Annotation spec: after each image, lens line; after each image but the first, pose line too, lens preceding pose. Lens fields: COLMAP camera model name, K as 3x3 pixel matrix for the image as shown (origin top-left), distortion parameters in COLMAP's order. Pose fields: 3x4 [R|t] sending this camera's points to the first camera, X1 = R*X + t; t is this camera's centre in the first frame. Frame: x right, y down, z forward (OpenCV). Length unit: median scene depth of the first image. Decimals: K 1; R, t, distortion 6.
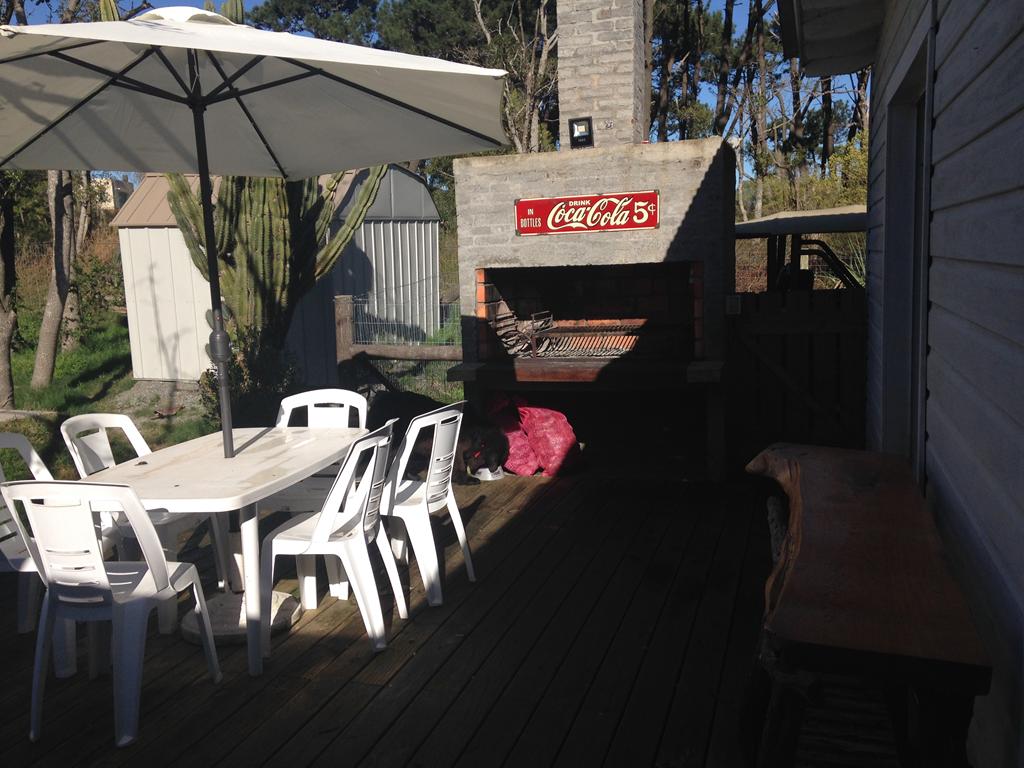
lens RADIAL K [[928.0, 0, 529.7], [0, 928.0, 382.5], [0, 0, 1]] dist [0.164462, -0.246114]
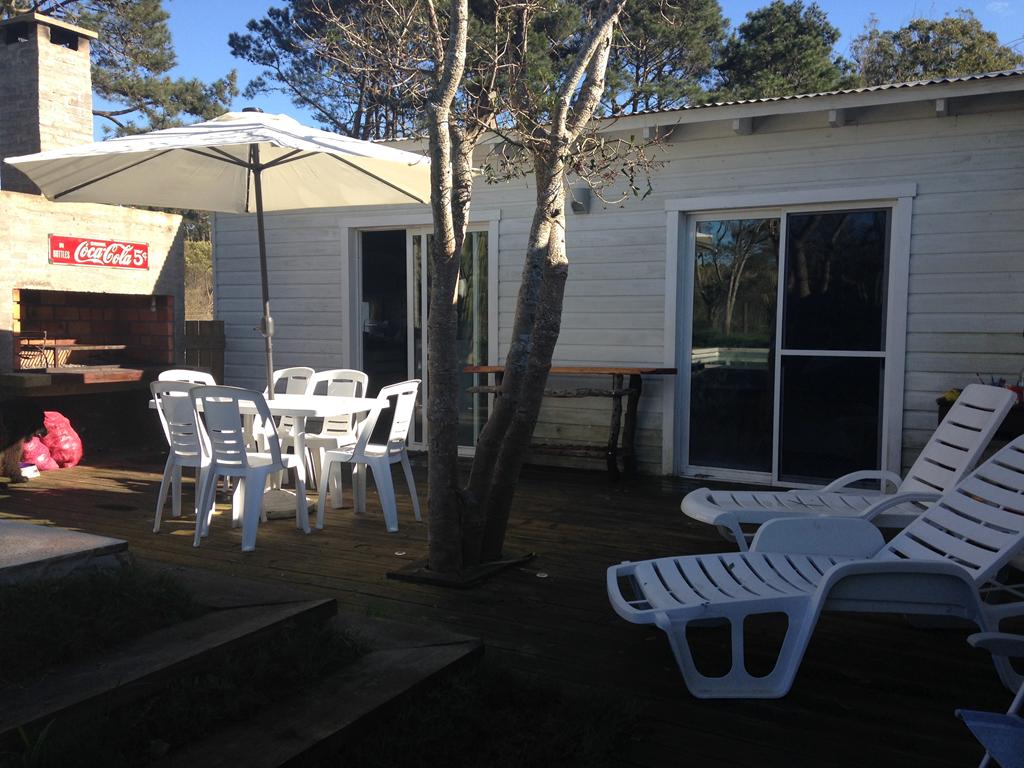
lens RADIAL K [[928.0, 0, 512.1], [0, 928.0, 382.9], [0, 0, 1]] dist [0.164462, -0.246114]
pose [[0.154597, -0.020983, 0.987755, -1.153467], [0.126477, 0.991969, 0.001277, 0.067204], [-0.979849, 0.124731, 0.156010, 0.263138]]
